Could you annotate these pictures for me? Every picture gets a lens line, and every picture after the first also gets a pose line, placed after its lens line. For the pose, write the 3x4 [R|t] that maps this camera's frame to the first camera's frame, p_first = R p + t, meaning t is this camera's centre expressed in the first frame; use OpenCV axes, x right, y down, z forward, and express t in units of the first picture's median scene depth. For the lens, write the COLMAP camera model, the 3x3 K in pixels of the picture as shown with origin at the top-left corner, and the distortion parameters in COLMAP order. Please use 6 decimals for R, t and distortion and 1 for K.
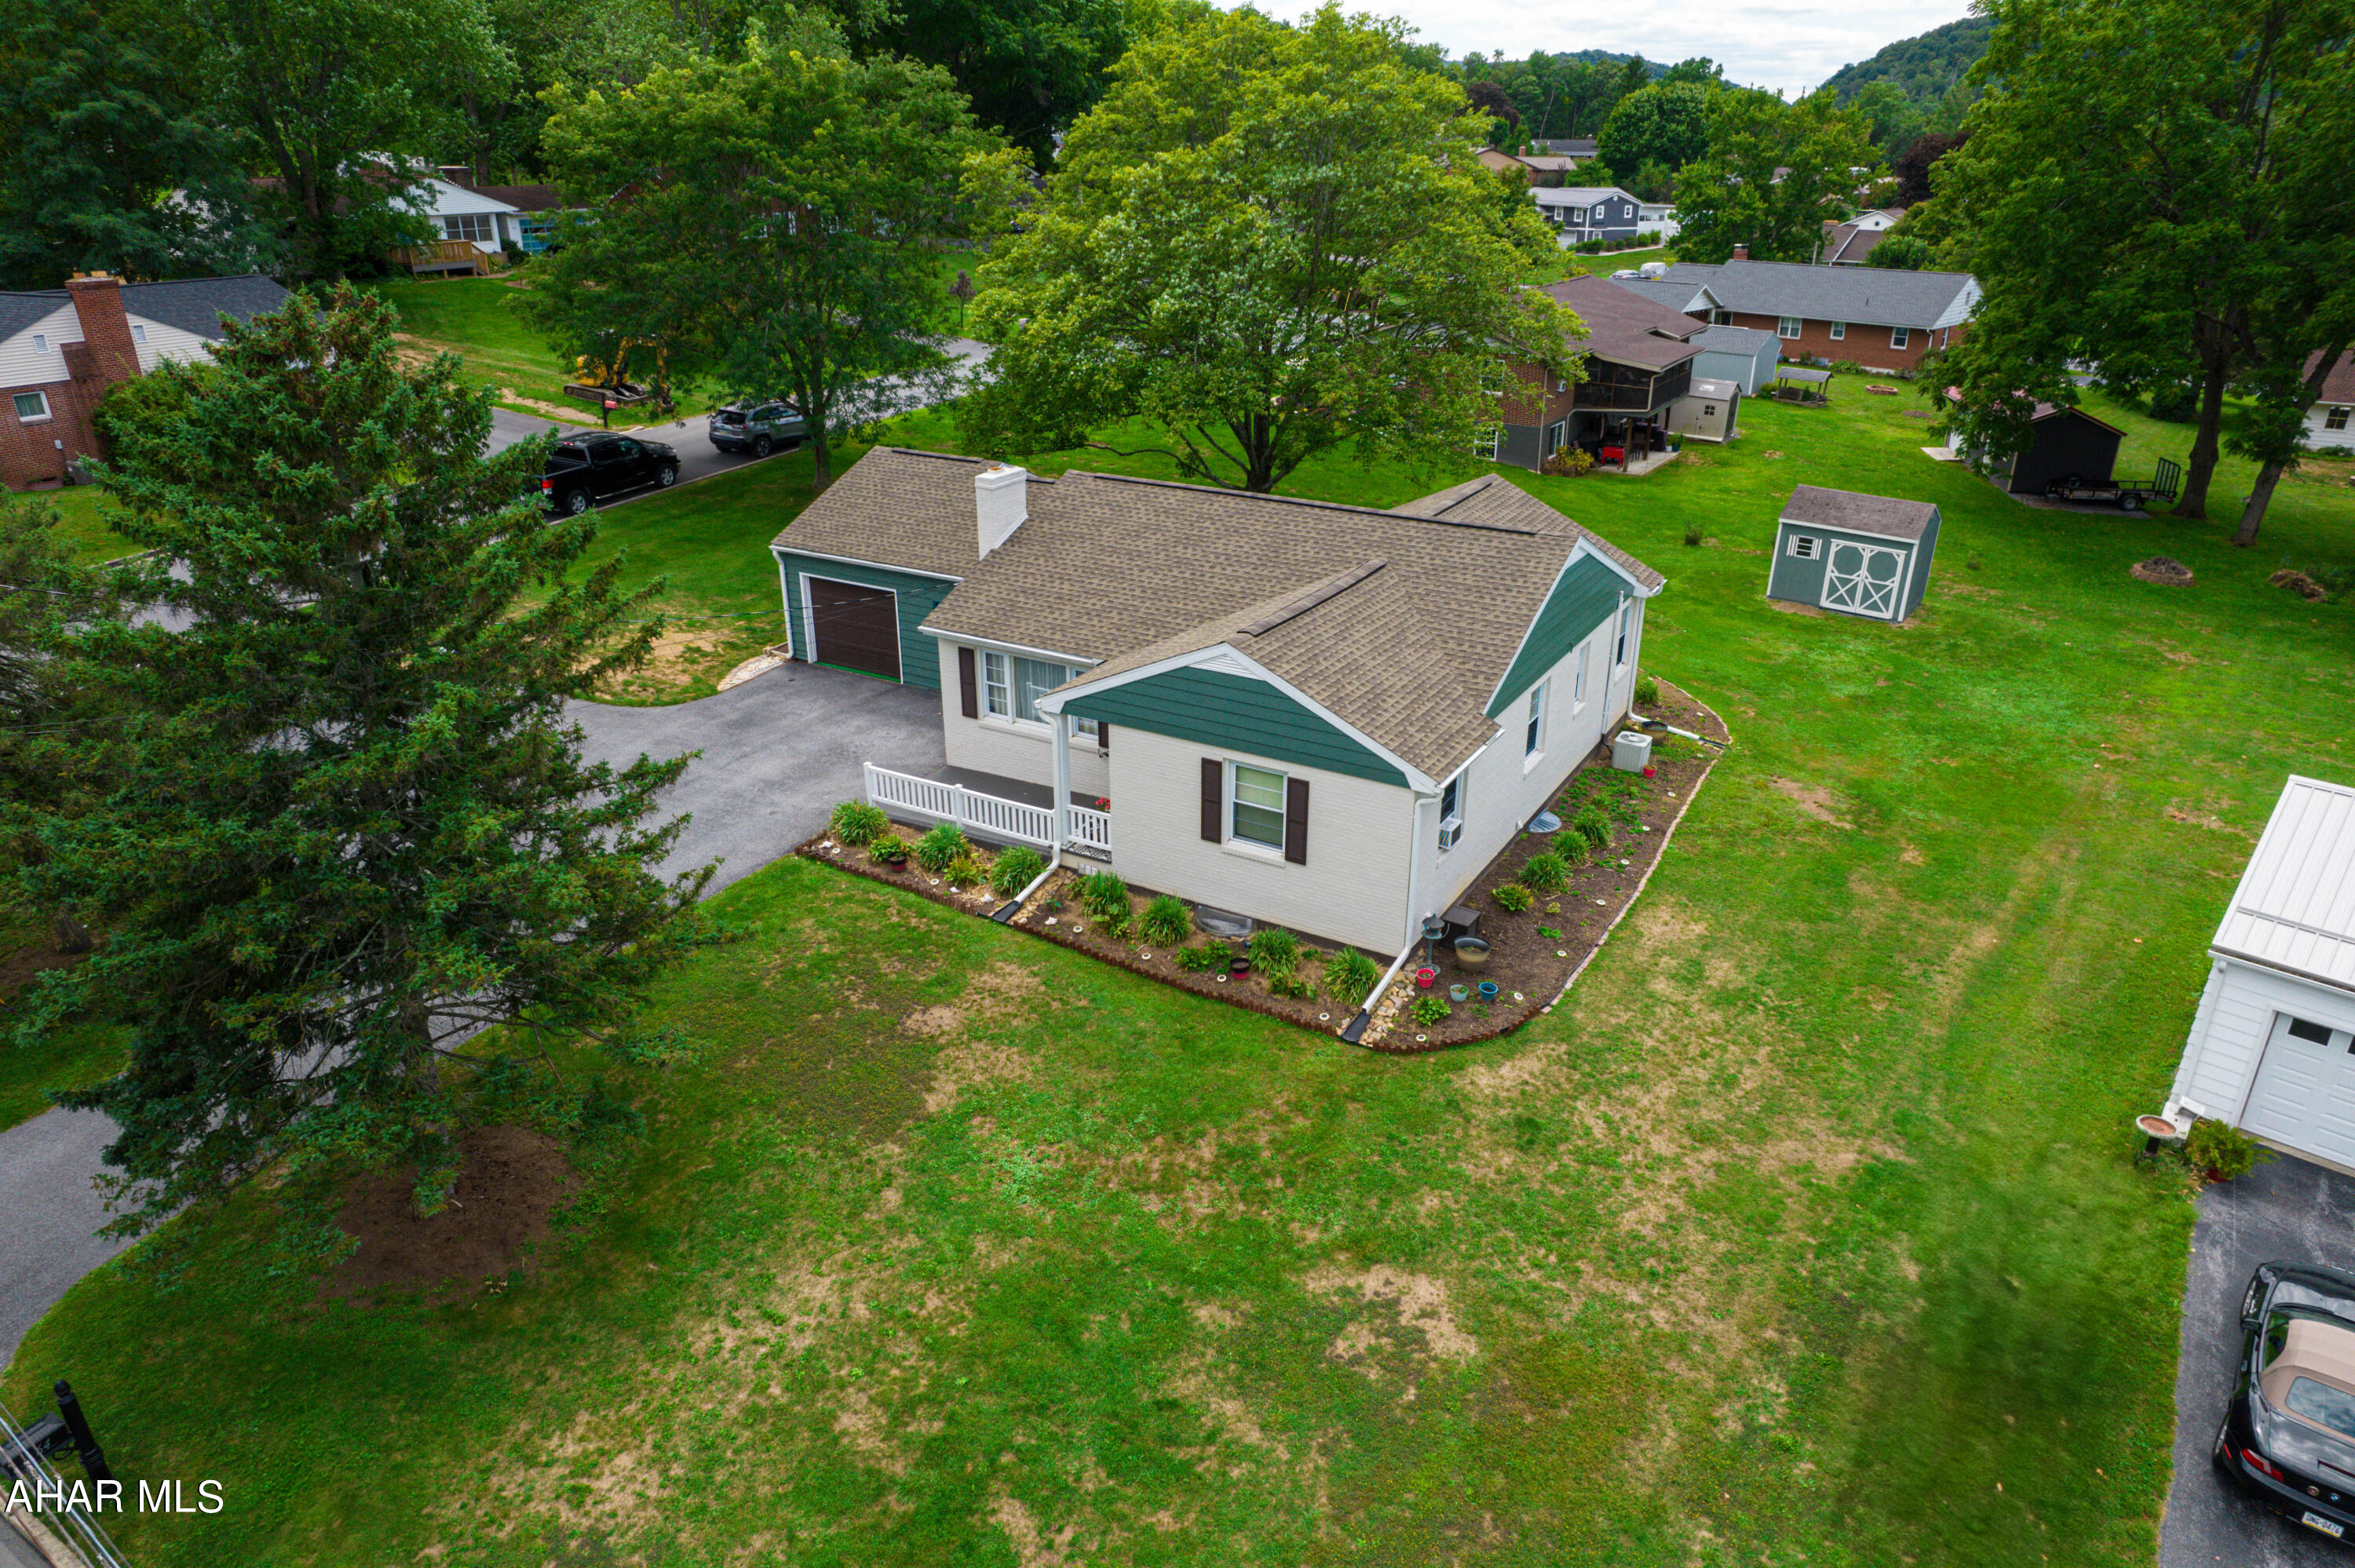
lens RADIAL K [[1507.6, 0, 1179.7], [0, 1507.6, 794.5], [0, 0, 1]] dist [-0.077106, 0.067224]
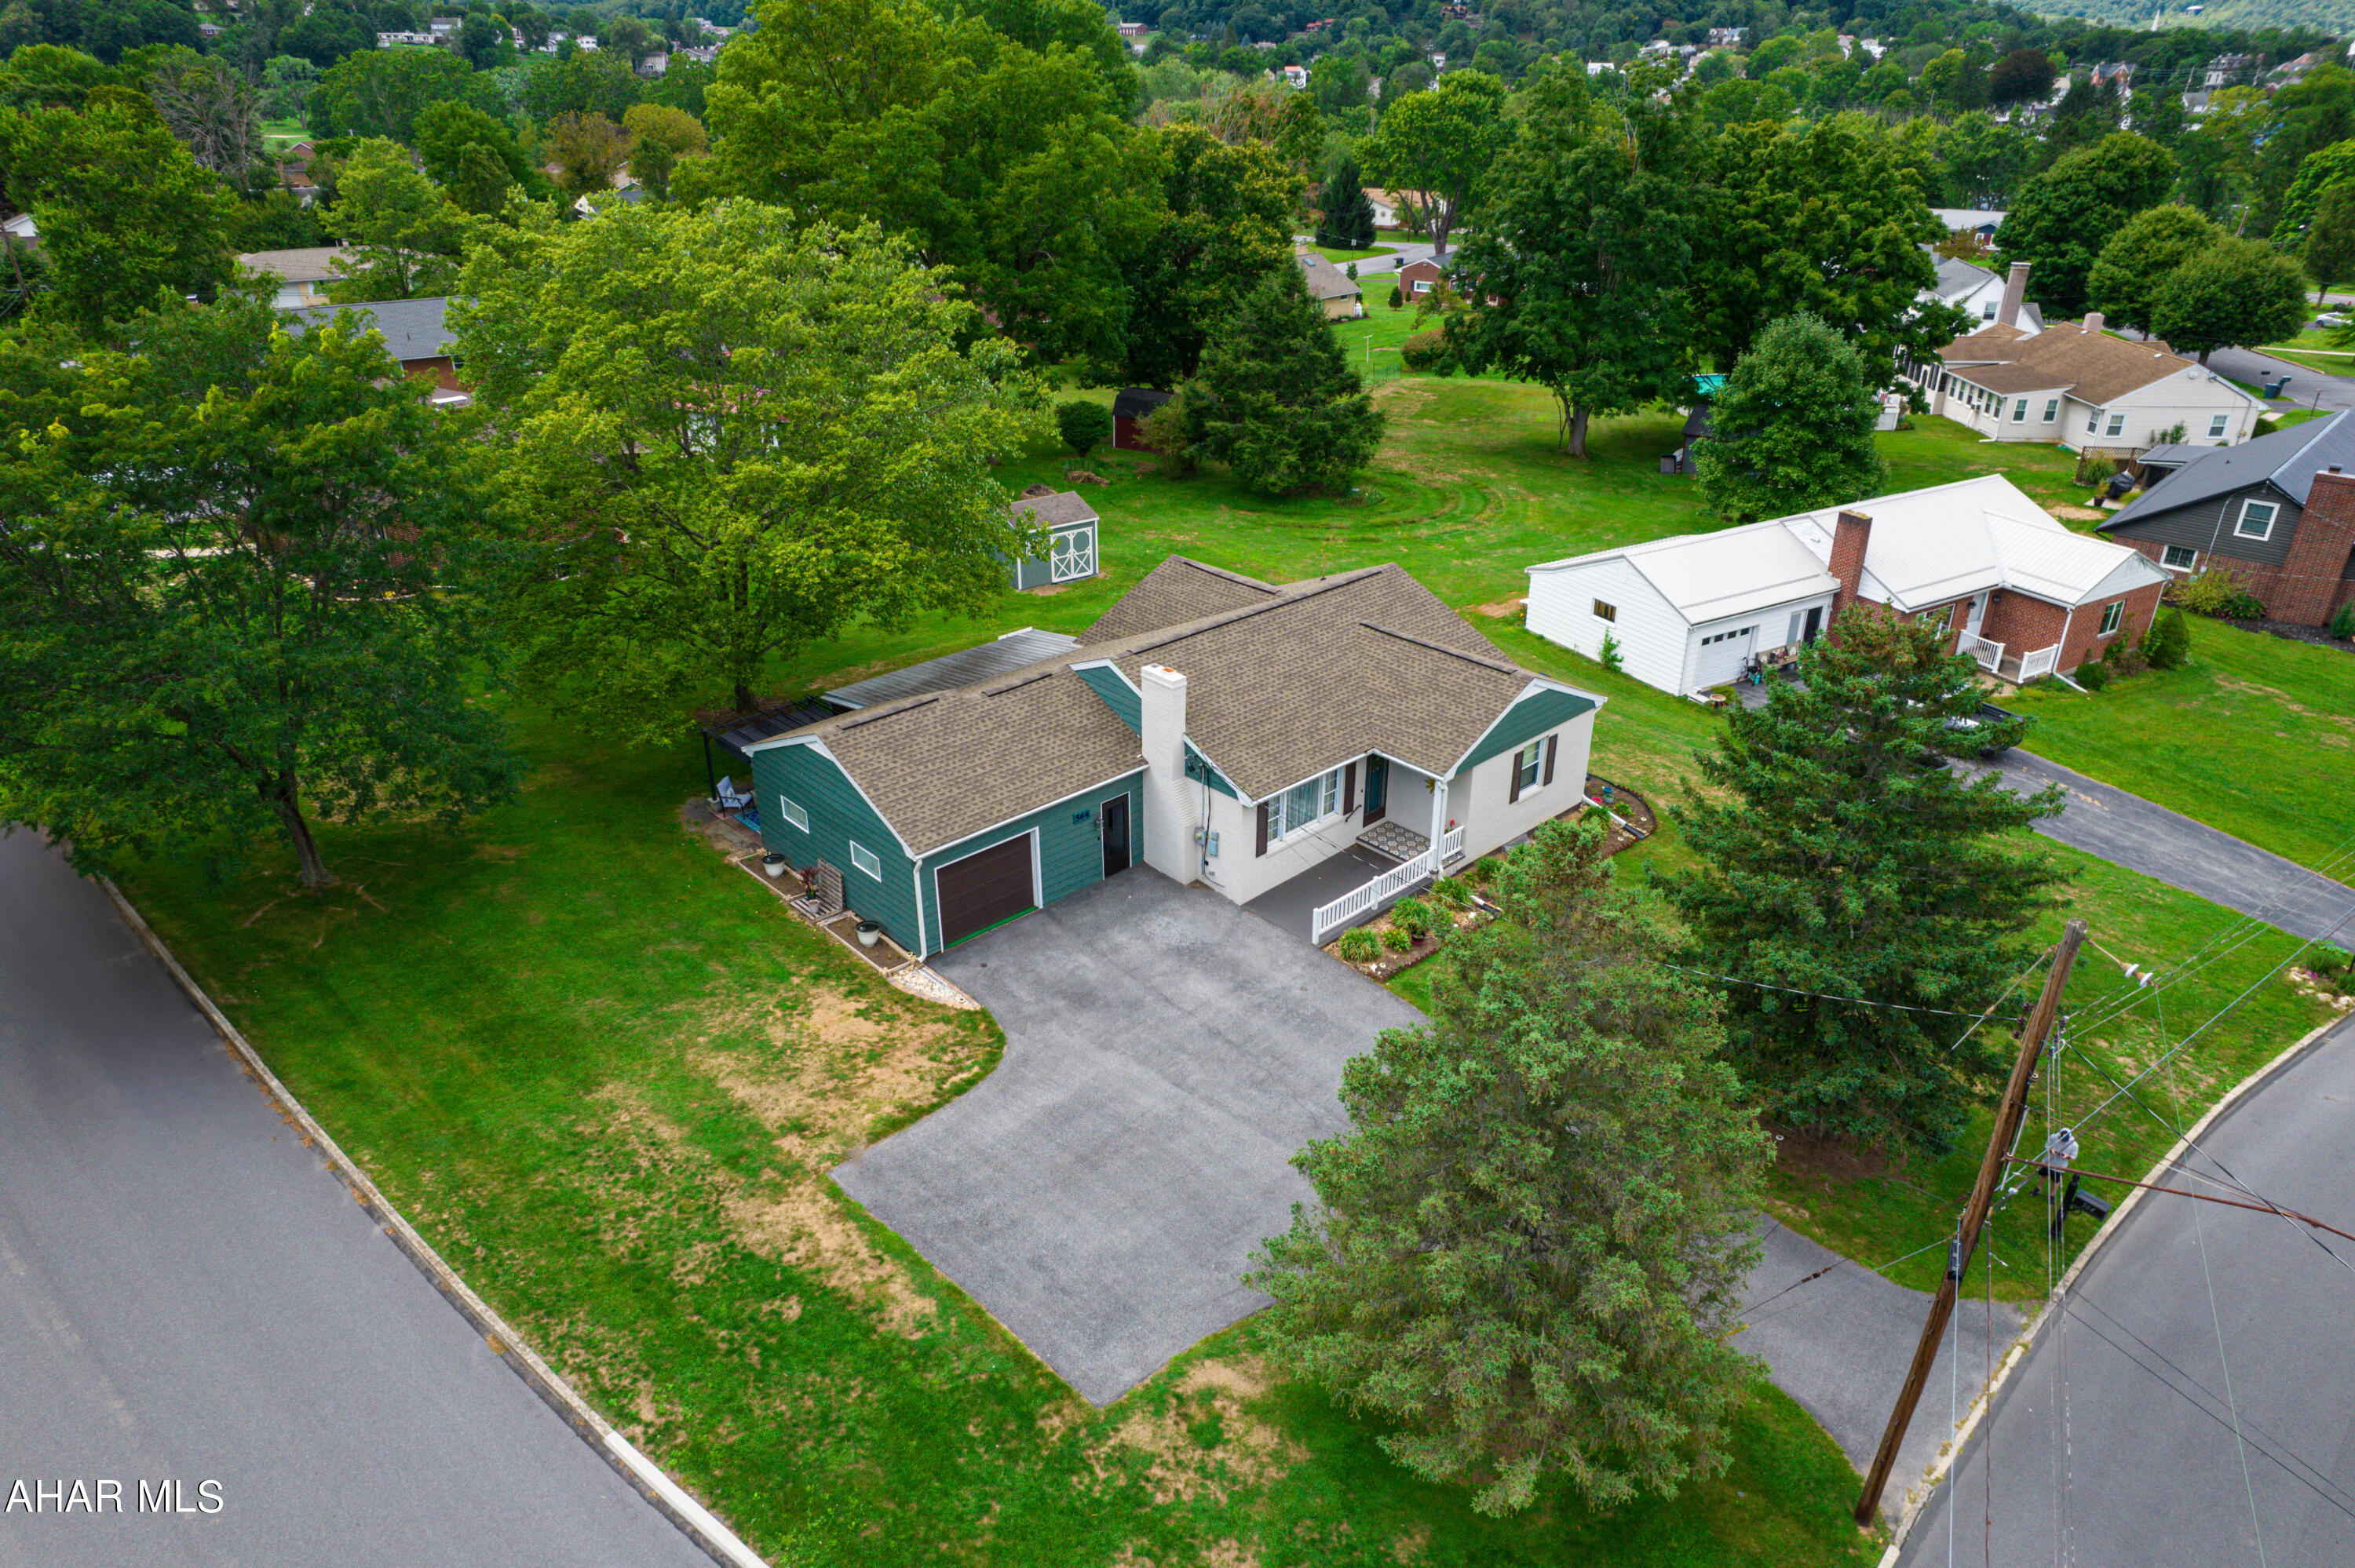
lens RADIAL K [[1507.6, 0, 1179.7], [0, 1507.6, 794.5], [0, 0, 1]] dist [-0.077106, 0.067224]
pose [[0.282578, -0.434252, 0.855322, -1.484668], [0.387453, 0.867360, 0.312358, -0.629709], [-0.877513, 0.243131, 0.413349, 0.664056]]
